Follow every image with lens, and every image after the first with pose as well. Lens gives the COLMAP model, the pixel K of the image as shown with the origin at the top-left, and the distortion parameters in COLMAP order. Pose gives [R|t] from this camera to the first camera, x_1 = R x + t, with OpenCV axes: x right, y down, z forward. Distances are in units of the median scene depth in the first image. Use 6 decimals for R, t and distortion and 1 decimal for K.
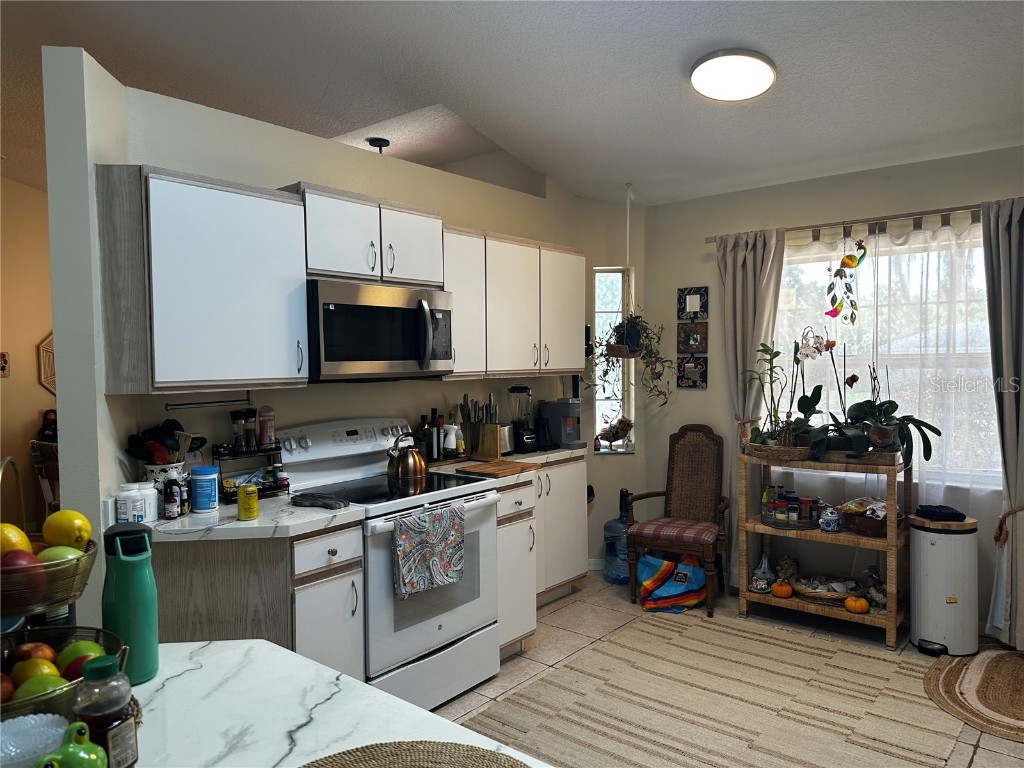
lens RADIAL K [[724.4, 0, 511.8], [0, 724.4, 384.6], [0, 0, 1]] dist [0.052604, -0.061495]
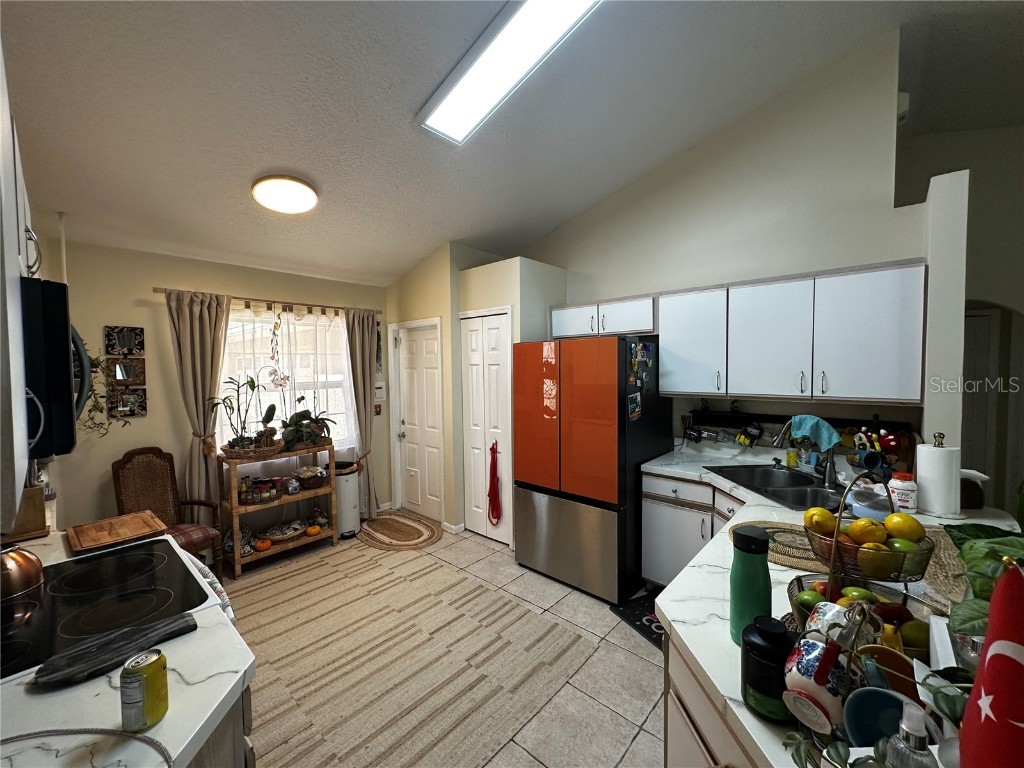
lens RADIAL K [[407.8, 0, 511.5], [0, 407.8, 384.7], [0, 0, 1]] dist [-0.003263, 0.001009]
pose [[0.041052, -0.031121, 0.998672, -0.480288], [0.049274, 0.998362, 0.029086, -0.046075], [-0.997941, 0.048014, 0.042519, 0.521794]]
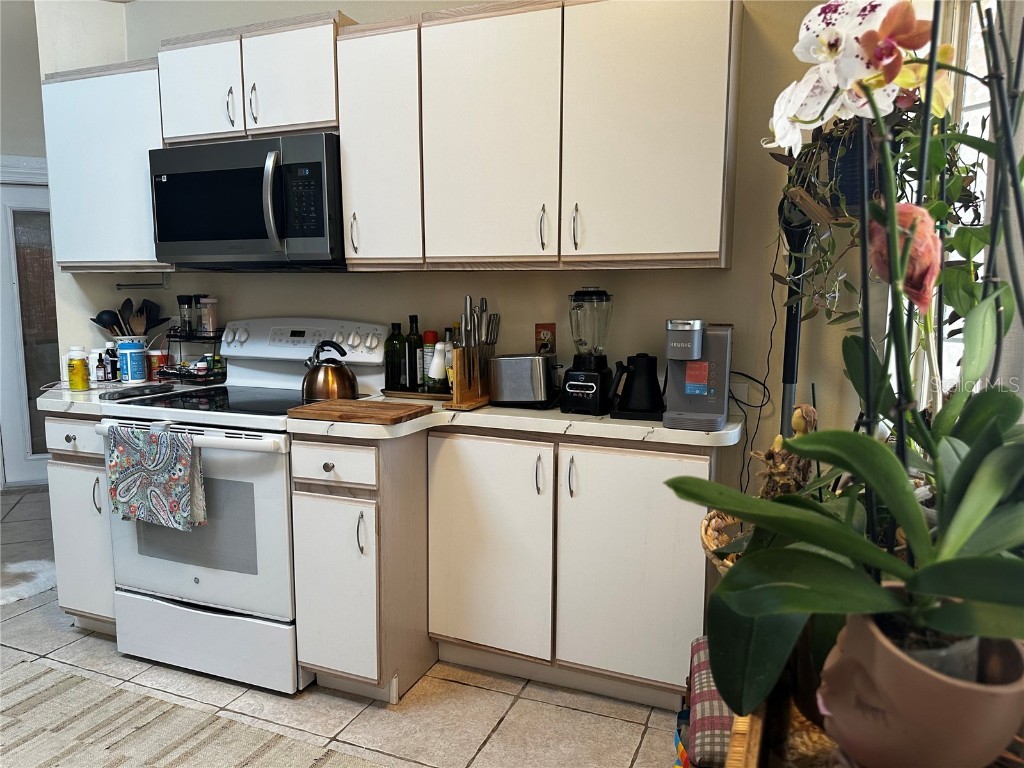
lens RADIAL K [[724.4, 0, 509.6], [0, 724.4, 395.1], [0, 0, 1]] dist [0.052604, -0.061495]
pose [[0.292567, 0.149229, -0.944529, 0.631135], [-0.042039, 0.988800, 0.143202, 0.006059], [0.955320, -0.002189, 0.295564, 0.956905]]
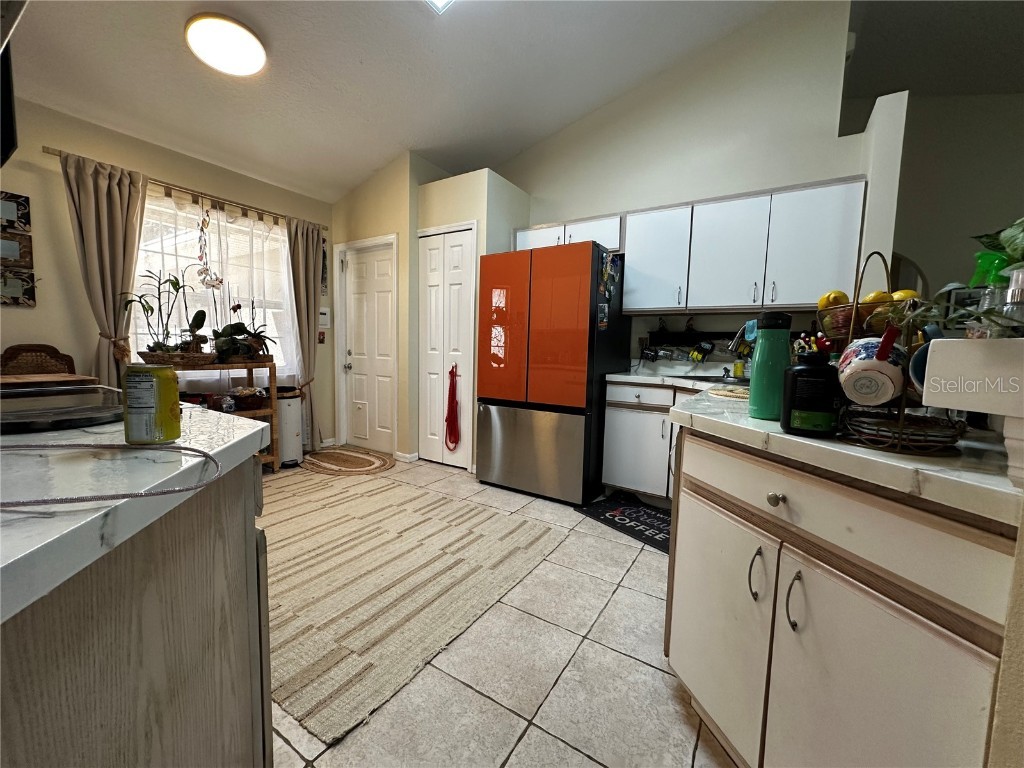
lens RADIAL K [[407.8, 0, 511.6], [0, 407.8, 384.7], [0, 0, 1]] dist [-0.003263, 0.001009]
pose [[-0.127686, -0.079409, 0.988631, -0.470479], [0.013181, 0.996566, 0.081749, 0.096819], [-0.991727, 0.023470, -0.126201, 0.604249]]
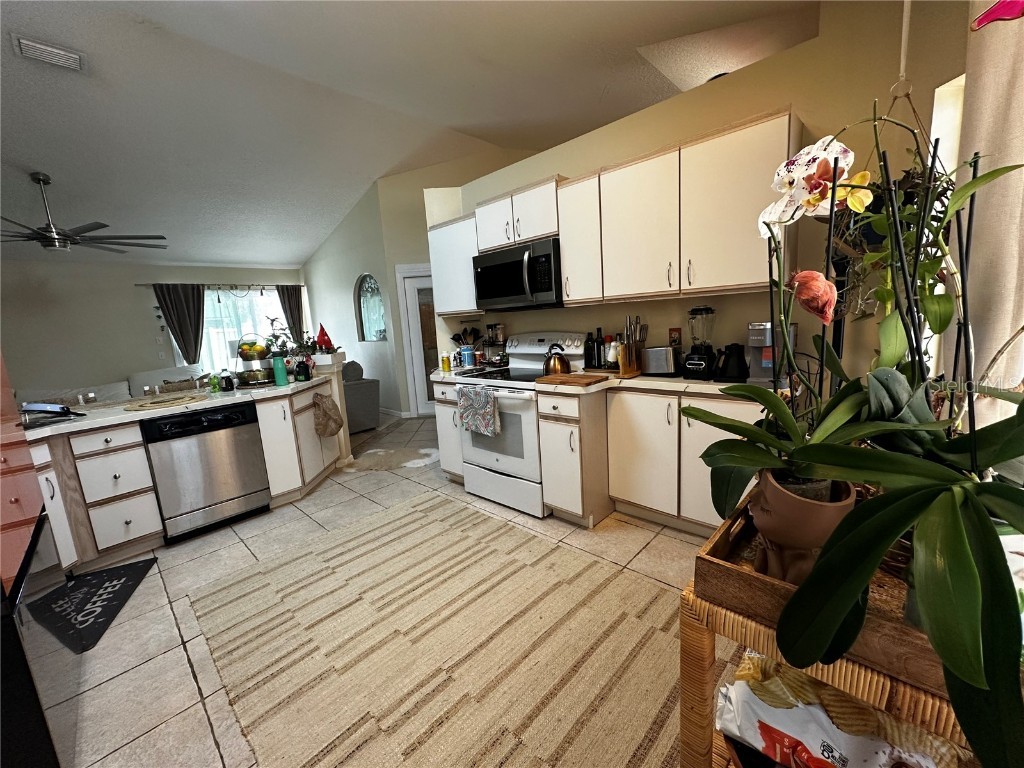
lens RADIAL K [[407.8, 0, 514.1], [0, 407.8, 387.0], [0, 0, 1]] dist [-0.003263, 0.001009]
pose [[-0.062399, 0.186868, -0.980401, 0.689363], [0.031359, 0.982198, 0.185215, -0.003261], [0.997558, -0.019187, -0.067148, 0.969694]]
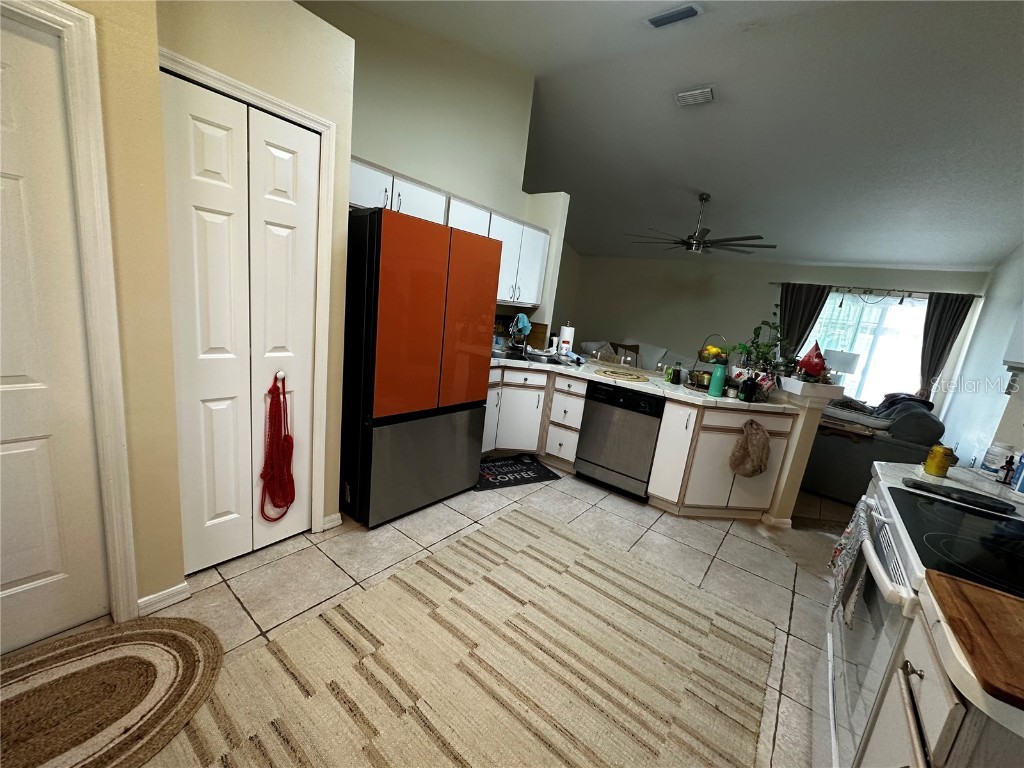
lens RADIAL K [[407.8, 0, 508.9], [0, 407.8, 385.8], [0, 0, 1]] dist [-0.003263, 0.001009]
pose [[-0.993945, -0.098136, -0.049422, 0.270158], [-0.107264, 0.964133, 0.242780, -0.028675], [0.023824, 0.246611, -0.968822, 1.173638]]
